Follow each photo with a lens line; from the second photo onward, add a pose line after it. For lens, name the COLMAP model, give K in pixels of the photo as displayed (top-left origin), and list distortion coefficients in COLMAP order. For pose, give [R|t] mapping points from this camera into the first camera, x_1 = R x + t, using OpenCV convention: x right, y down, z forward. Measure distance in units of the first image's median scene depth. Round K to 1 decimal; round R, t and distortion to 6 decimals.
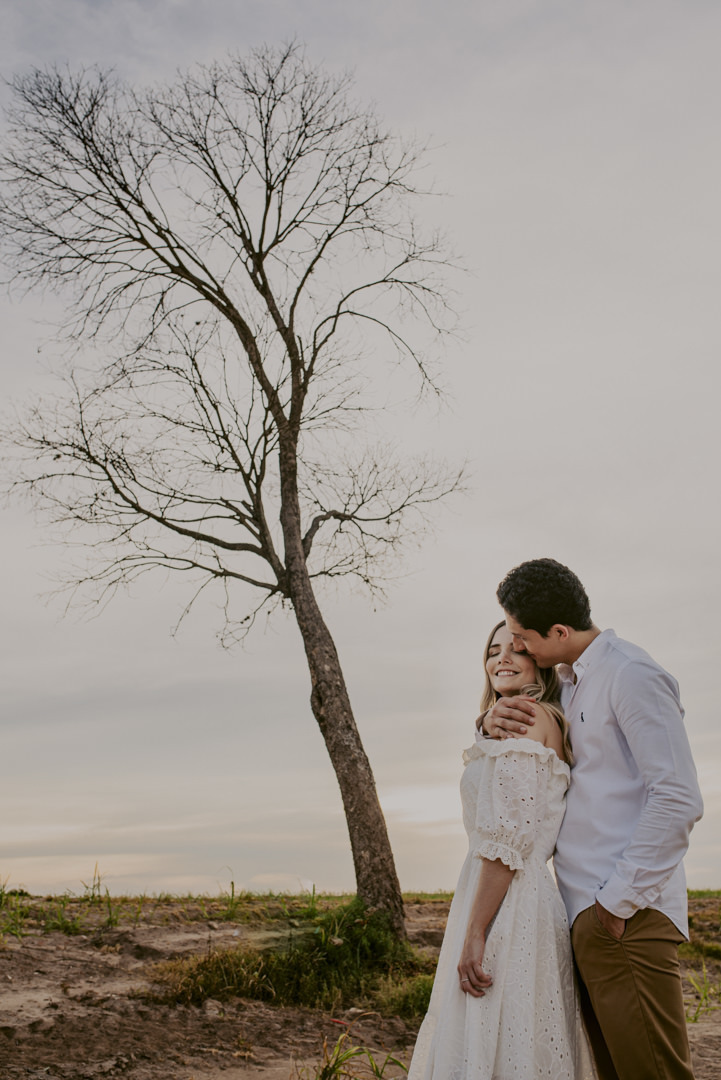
lens RADIAL K [[1094.5, 0, 360.5], [0, 1094.5, 540.0], [0, 0, 1]] dist [-0.006186, 0.001844]
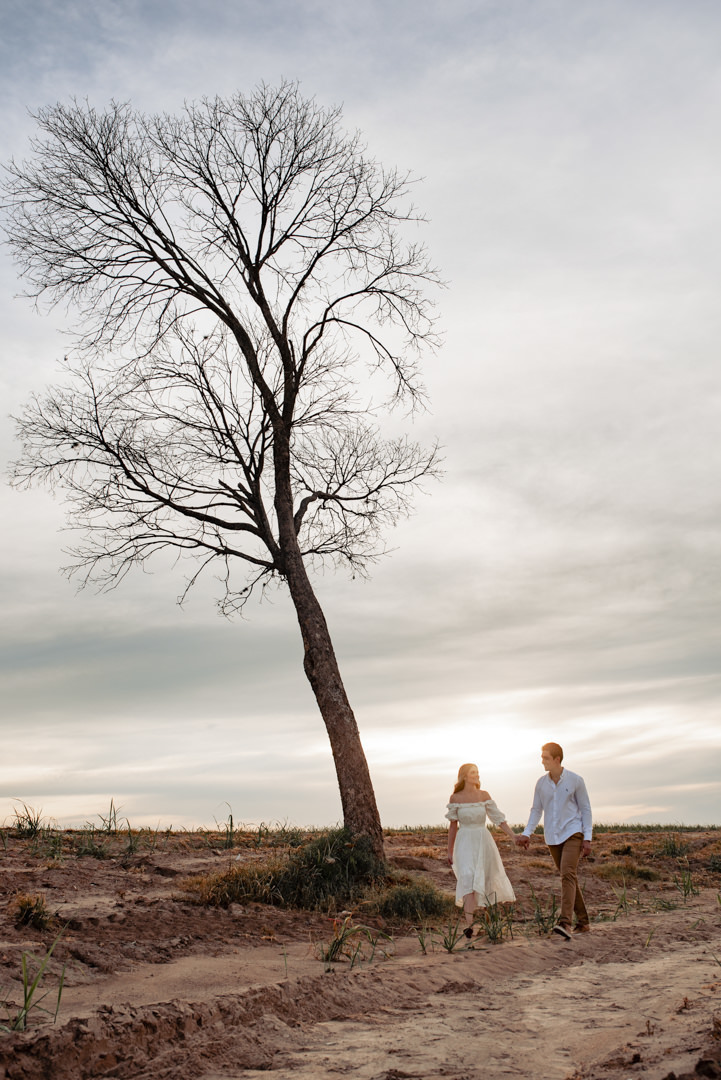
lens RADIAL K [[1111.3, 0, 360.5], [0, 1111.3, 540.0], [0, 0, 1]] dist [-0.012992, -0.019183]
pose [[0.999477, 0.004944, 0.031964, -0.020537], [-0.006684, 0.998488, 0.054568, -0.045756], [-0.031646, -0.054753, 0.997998, -0.167788]]
